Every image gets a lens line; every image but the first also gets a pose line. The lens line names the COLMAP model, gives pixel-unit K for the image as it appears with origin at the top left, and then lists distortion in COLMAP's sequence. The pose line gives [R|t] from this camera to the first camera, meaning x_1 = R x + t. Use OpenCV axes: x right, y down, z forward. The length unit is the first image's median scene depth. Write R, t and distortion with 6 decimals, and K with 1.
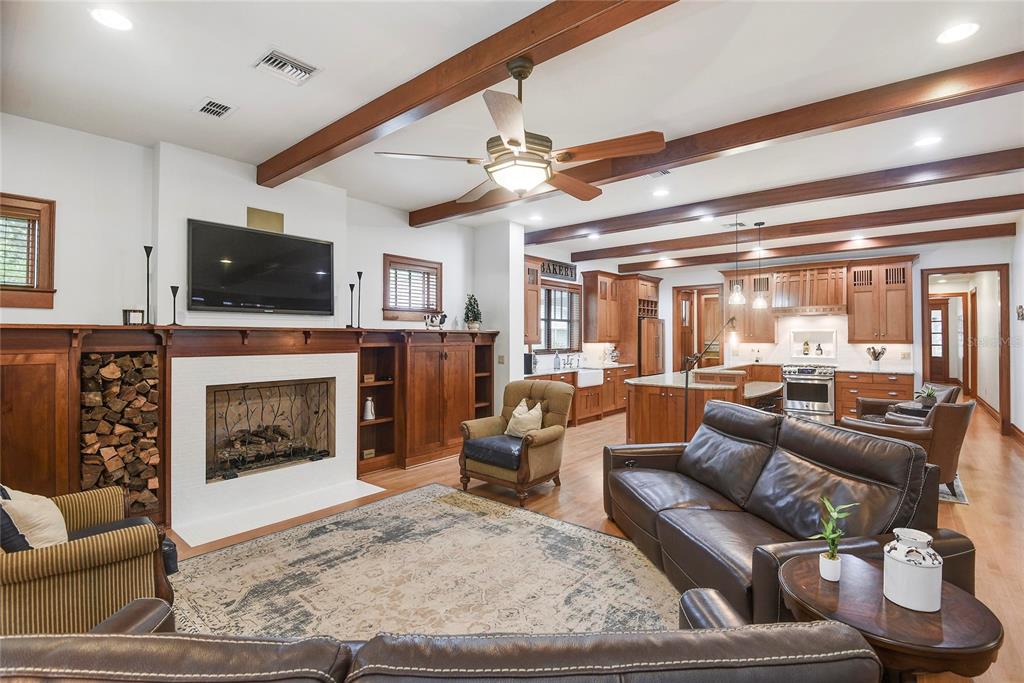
lens RADIAL K [[474.3, 0, 510.5], [0, 474.3, 332.8], [0, 0, 1]] dist [-0.025212, -0.001578]
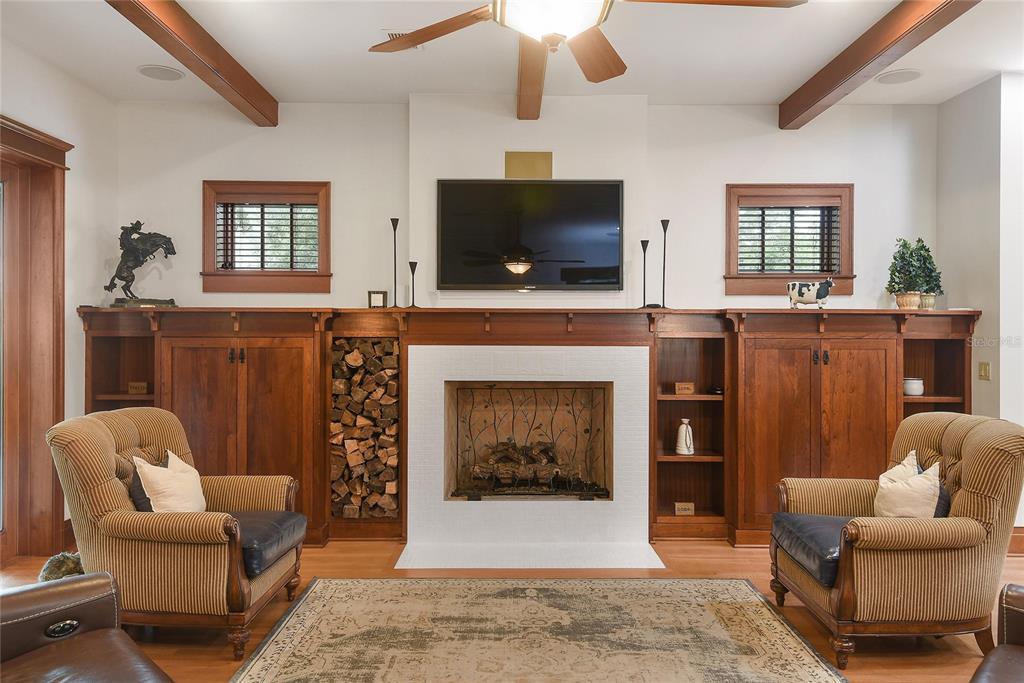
lens RADIAL K [[728.3, 0, 508.3], [0, 728.3, 341.6], [0, 0, 1]] dist [0.036450, -0.005651]
pose [[0.633668, 0.009288, -0.773549, 0.364244], [0.002501, 0.999898, 0.014055, 0.023858], [0.773601, -0.010841, 0.633580, 0.251728]]
